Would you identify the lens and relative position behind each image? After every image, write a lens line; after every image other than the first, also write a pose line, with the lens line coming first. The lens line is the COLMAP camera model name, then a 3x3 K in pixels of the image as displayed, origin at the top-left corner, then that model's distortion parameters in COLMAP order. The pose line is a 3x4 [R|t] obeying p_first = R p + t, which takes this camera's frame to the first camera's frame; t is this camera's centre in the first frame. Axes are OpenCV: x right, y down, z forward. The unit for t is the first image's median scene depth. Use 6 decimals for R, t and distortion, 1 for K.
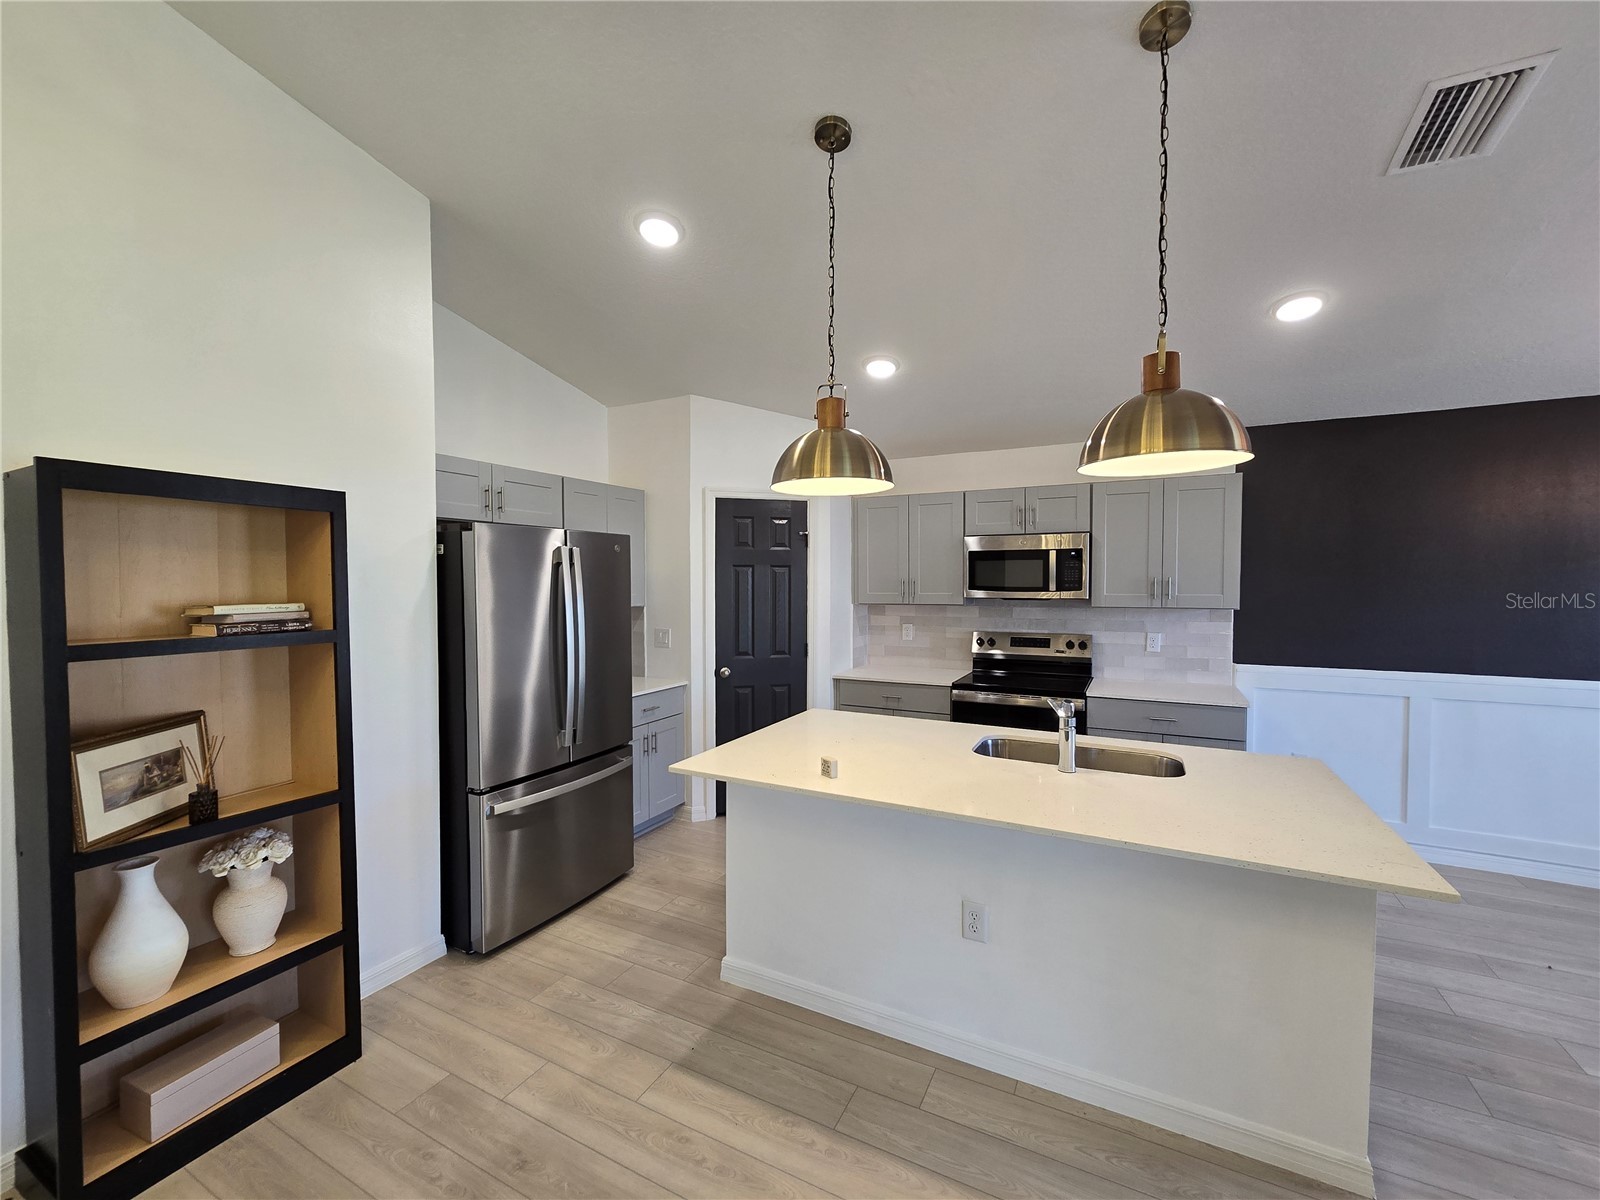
lens RADIAL K [[657.5, 0, 790.1], [0, 657.5, 598.3], [0, 0, 1]] dist [-0.006897, 0.002200]
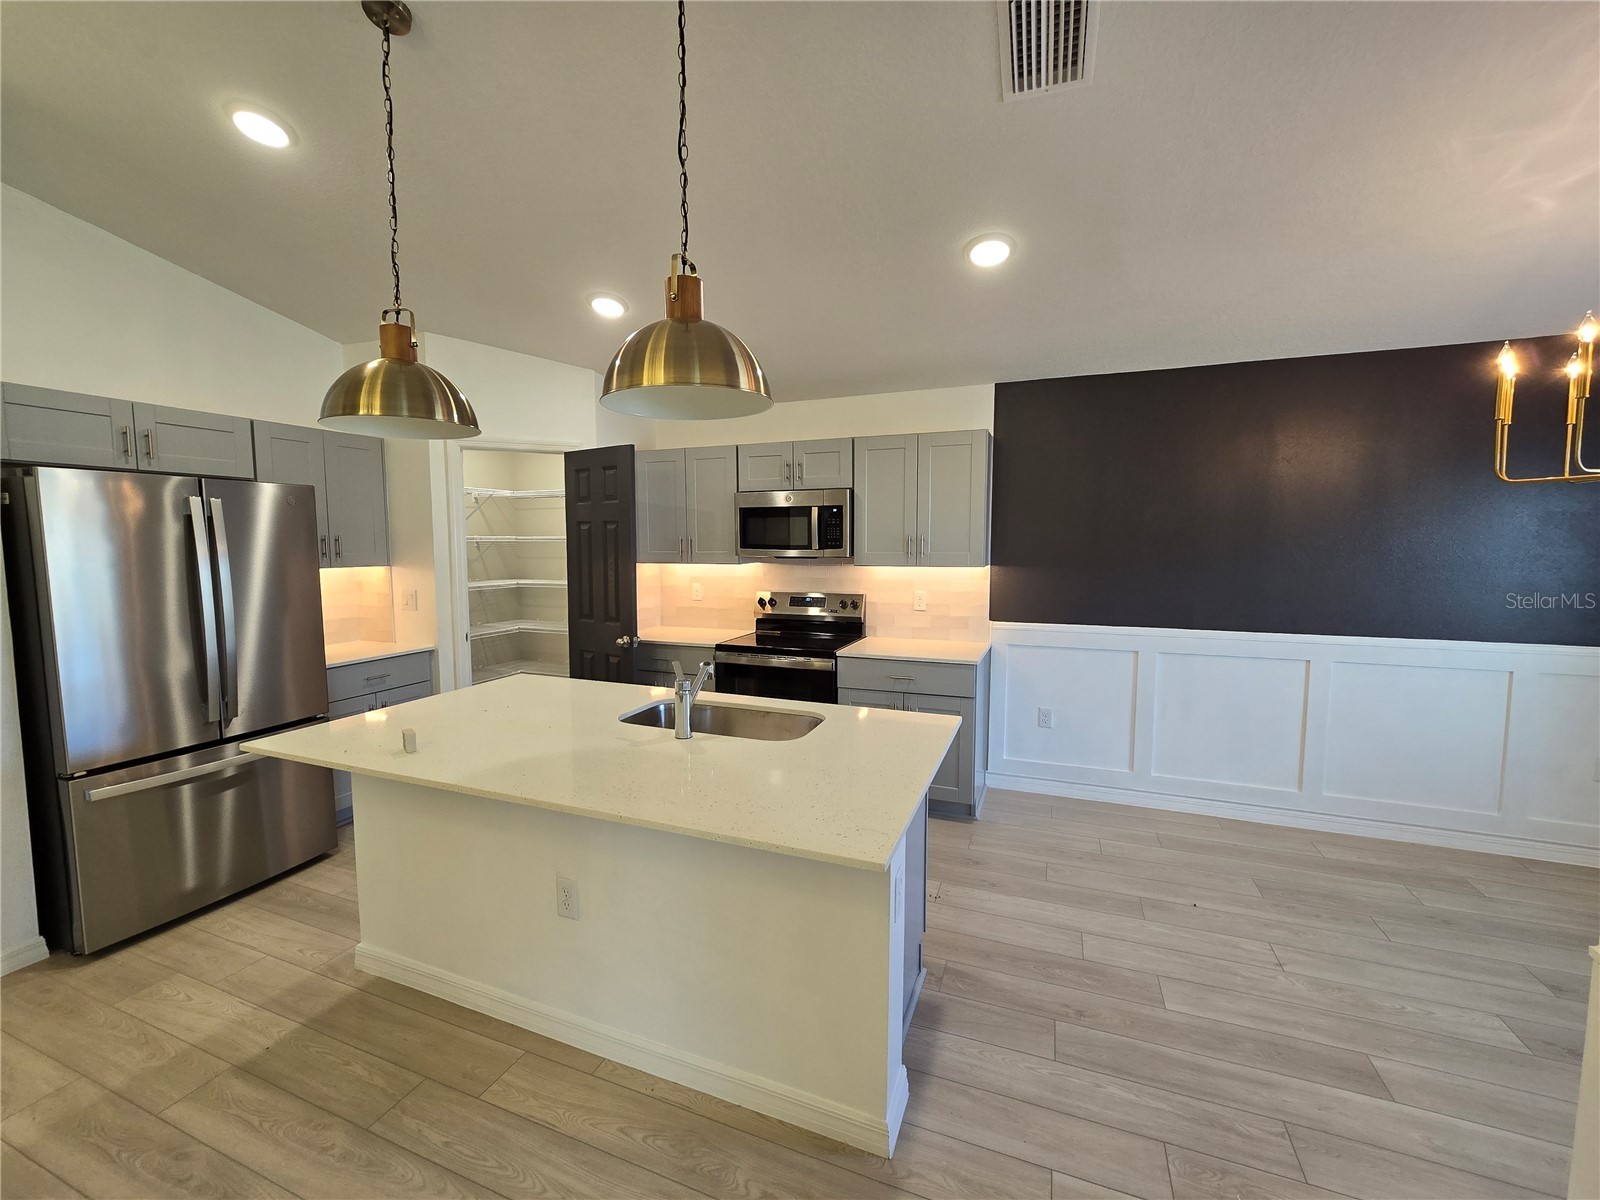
lens RADIAL K [[657.5, 0, 790.9], [0, 657.5, 596.5], [0, 0, 1]] dist [-0.006897, 0.002200]
pose [[0.994834, -0.007887, 0.101209, 0.398693], [0.002441, 0.998548, 0.053823, 0.009614], [-0.101486, -0.053298, 0.993408, 0.045532]]
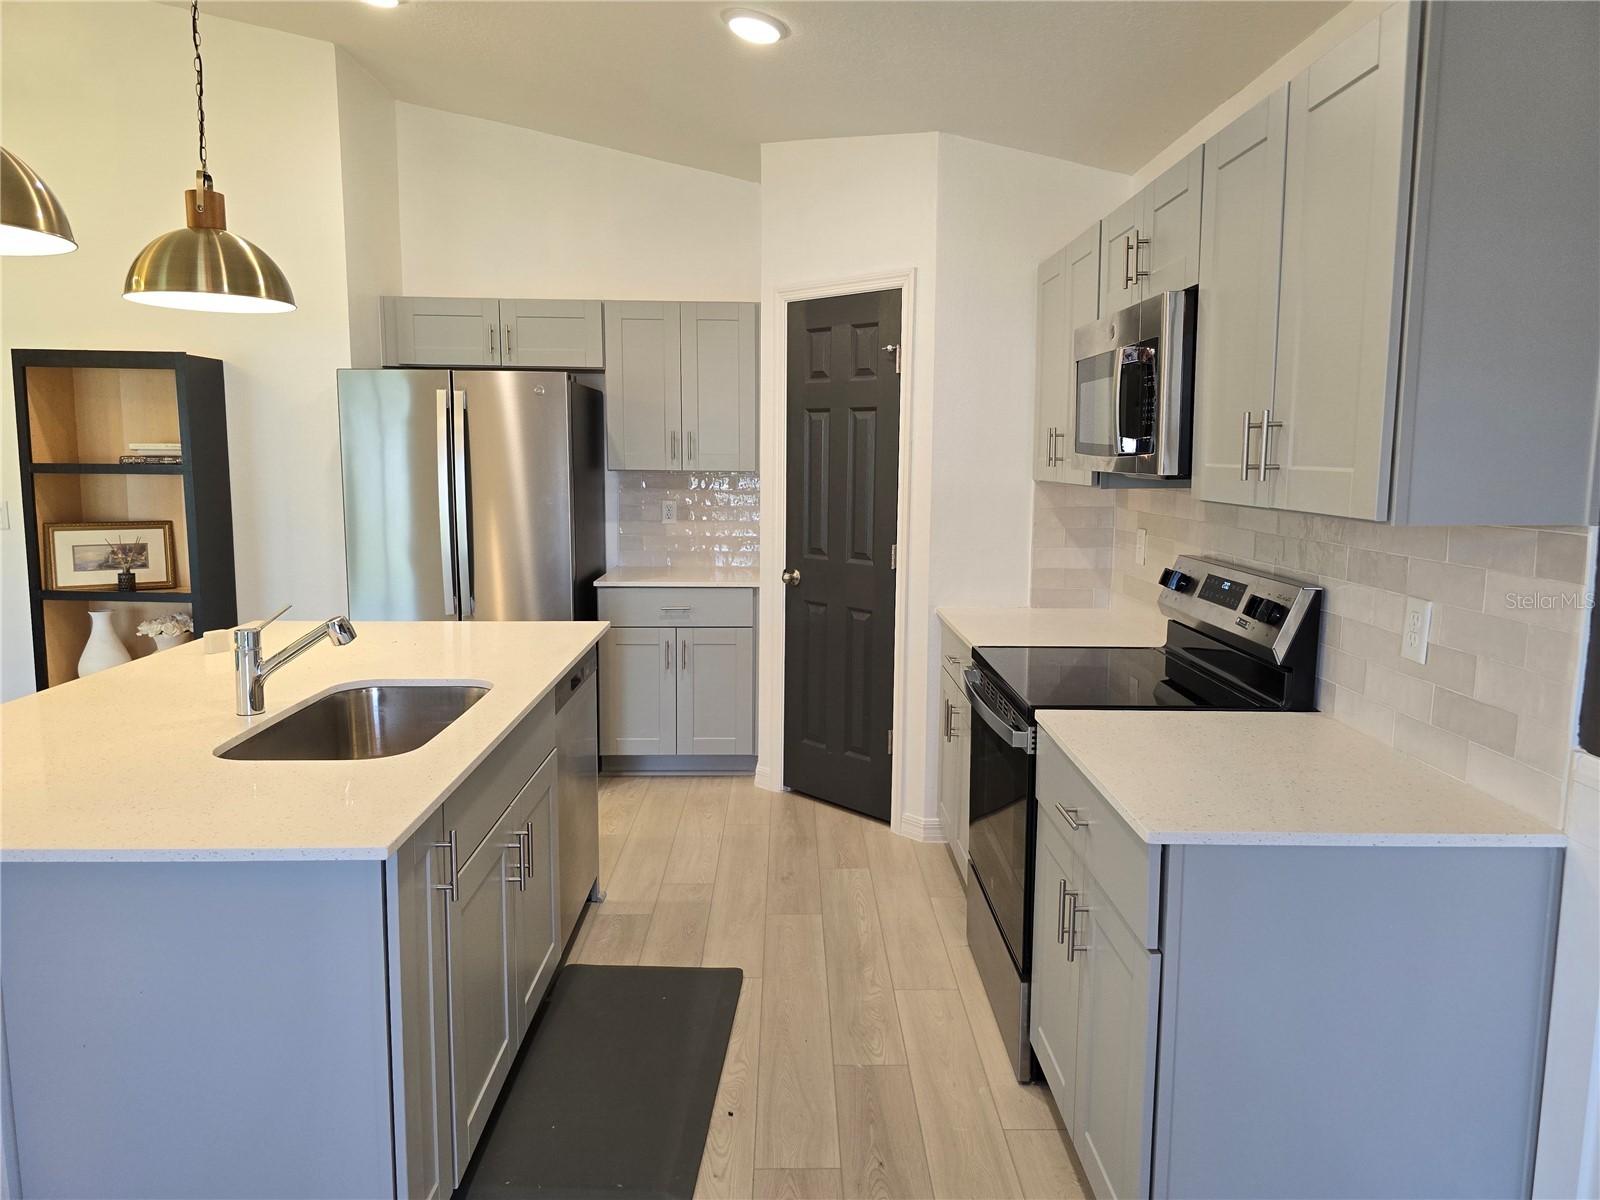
lens RADIAL K [[1079.9, 0, 806.3], [0, 1079.9, 580.1], [0, 0, 1]] dist [0.041388, -0.036159]
pose [[0.479866, 0.112447, -0.870106, 1.318805], [-0.033272, 0.993372, 0.110027, -0.002091], [0.876711, -0.023848, 0.480426, 0.798363]]
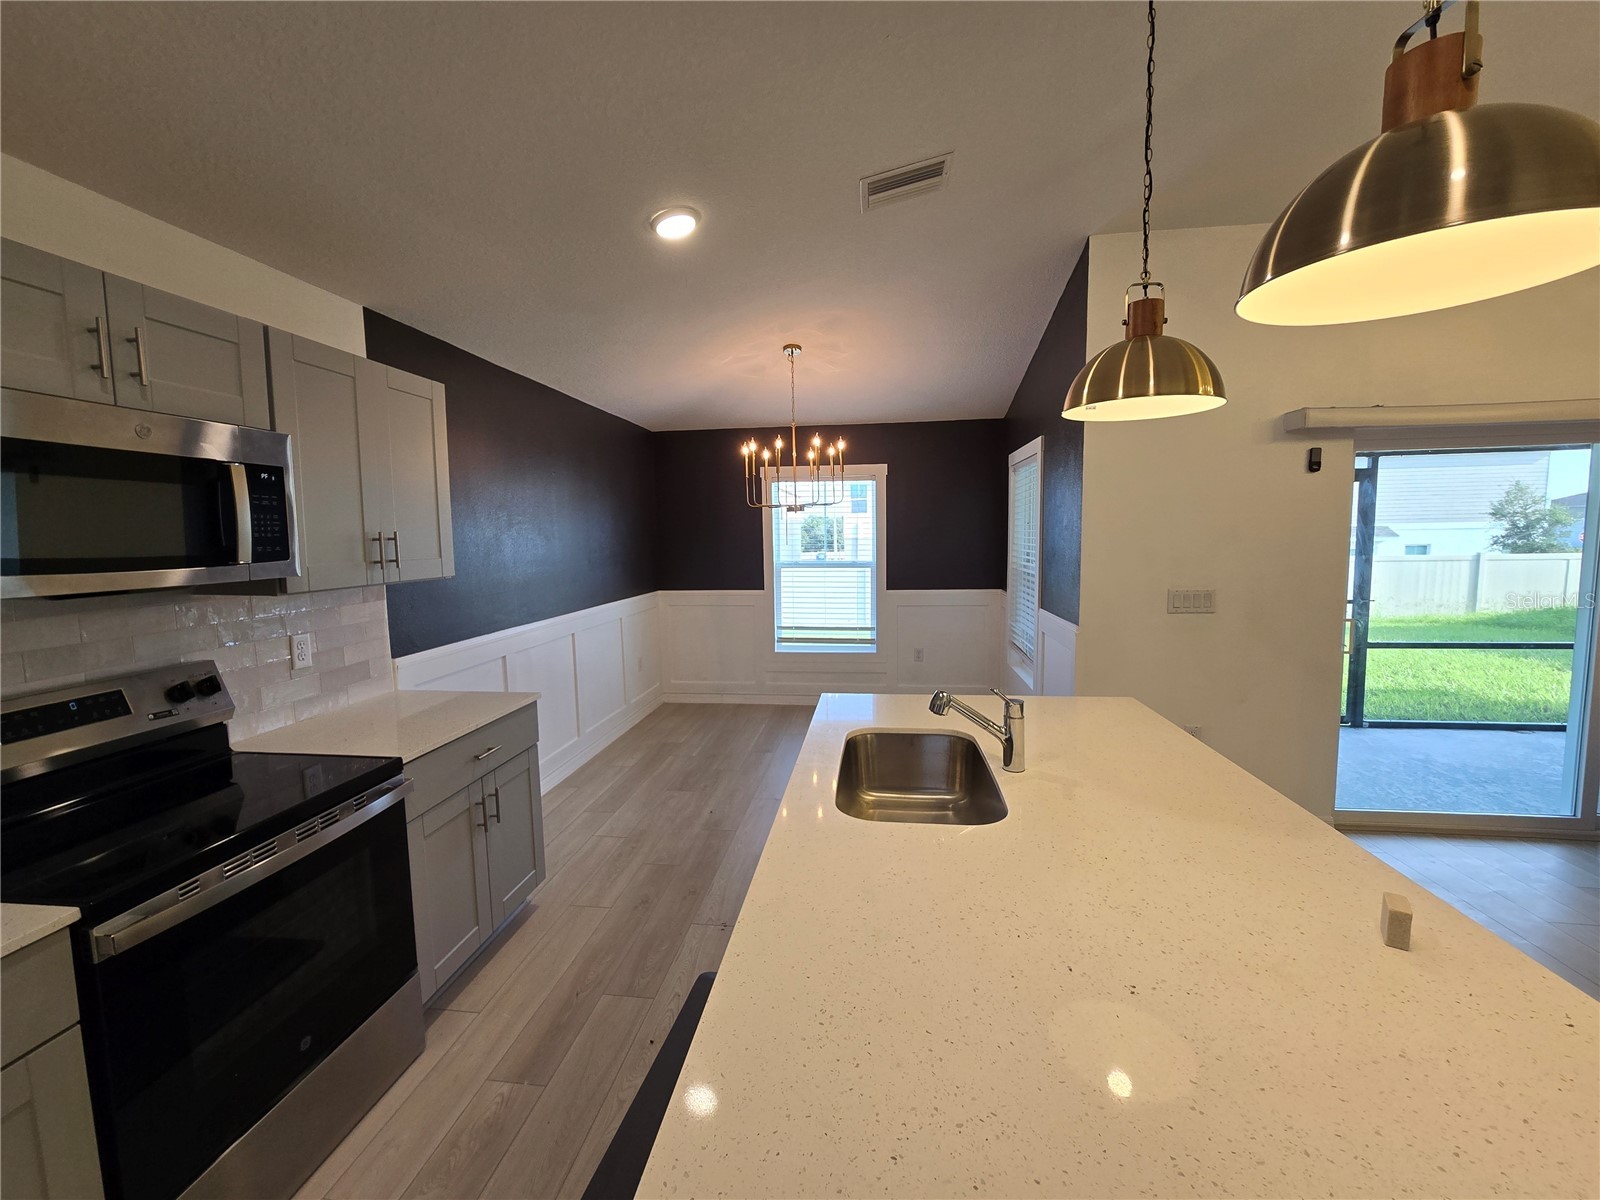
lens RADIAL K [[657.5, 0, 792.4], [0, 657.5, 596.2], [0, 0, 1]] dist [-0.006897, 0.002200]
pose [[-0.344719, -0.078371, 0.935429, -0.160787], [0.046285, 0.993878, 0.100325, -0.024081], [-0.937564, 0.077880, -0.338981, 1.233162]]
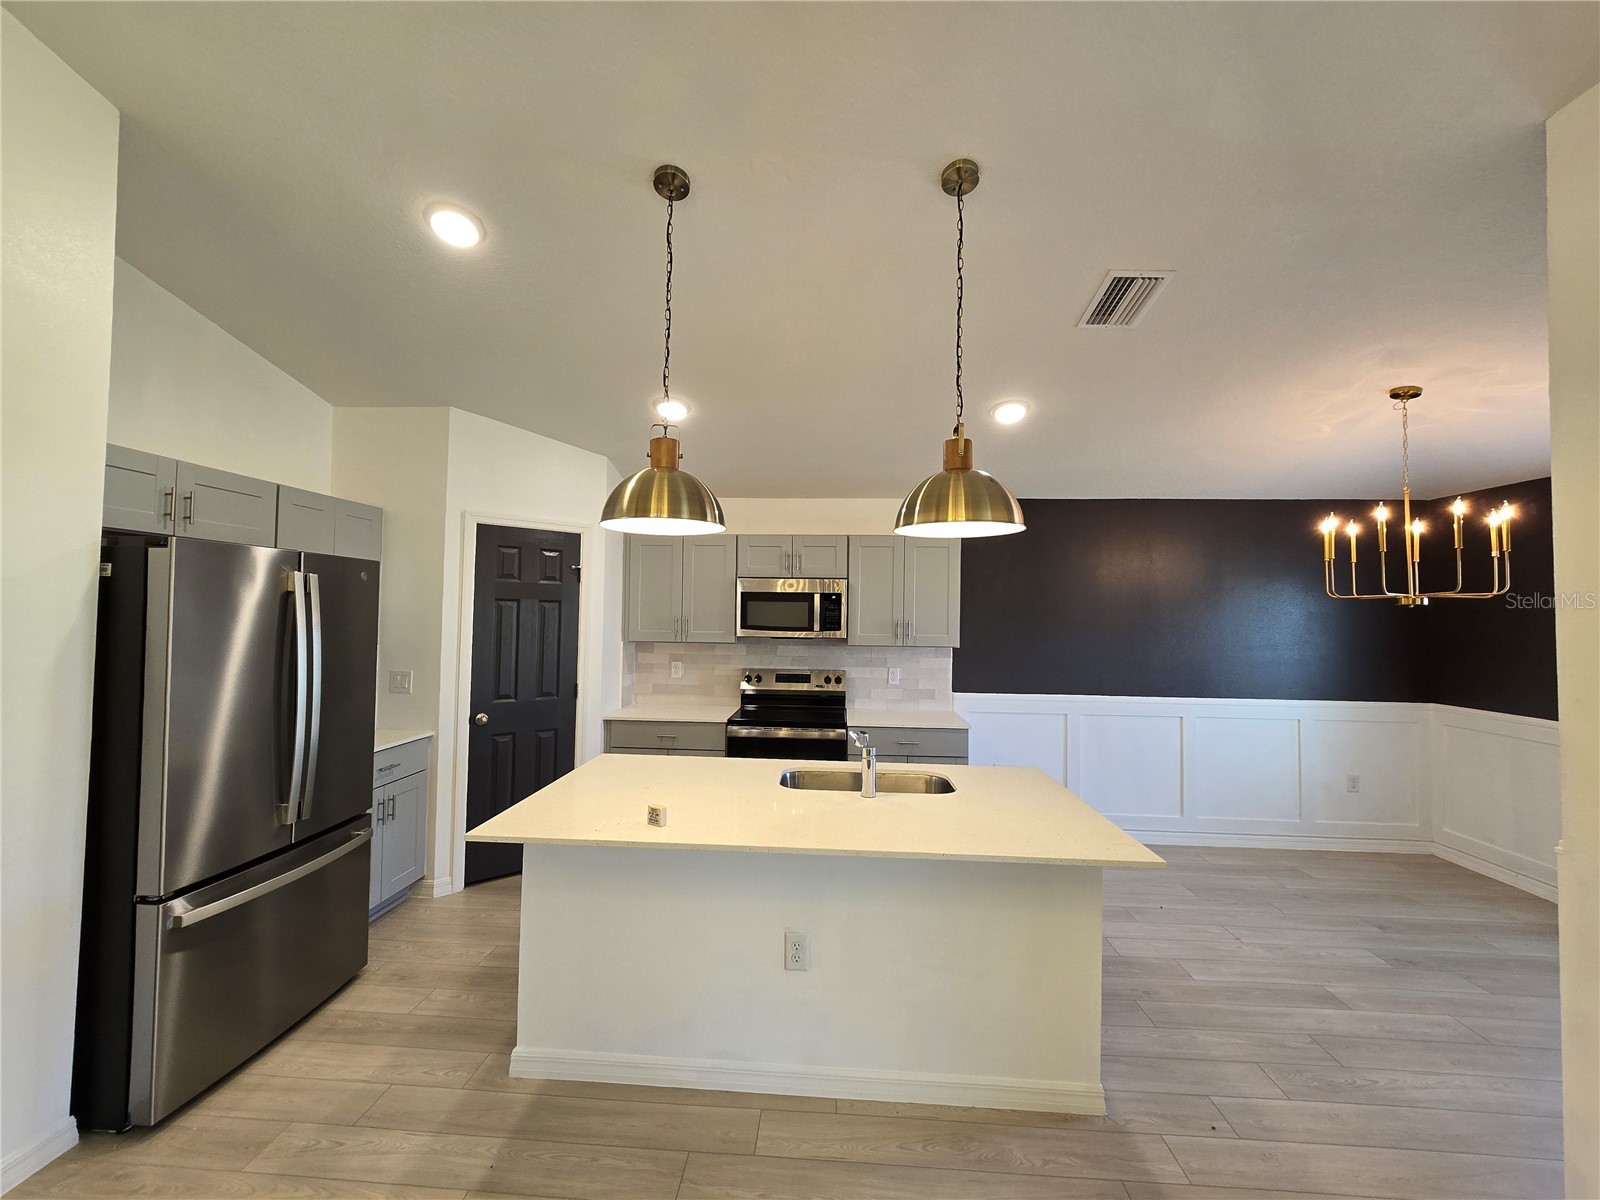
lens RADIAL K [[657.5, 0, 789.8], [0, 657.5, 598.2], [0, 0, 1]] dist [-0.006897, 0.002200]
pose [[0.914289, 0.027582, 0.404121, -0.128994], [-0.006120, 0.998506, -0.054303, -0.008208], [-0.405015, 0.047175, 0.913092, 0.022433]]
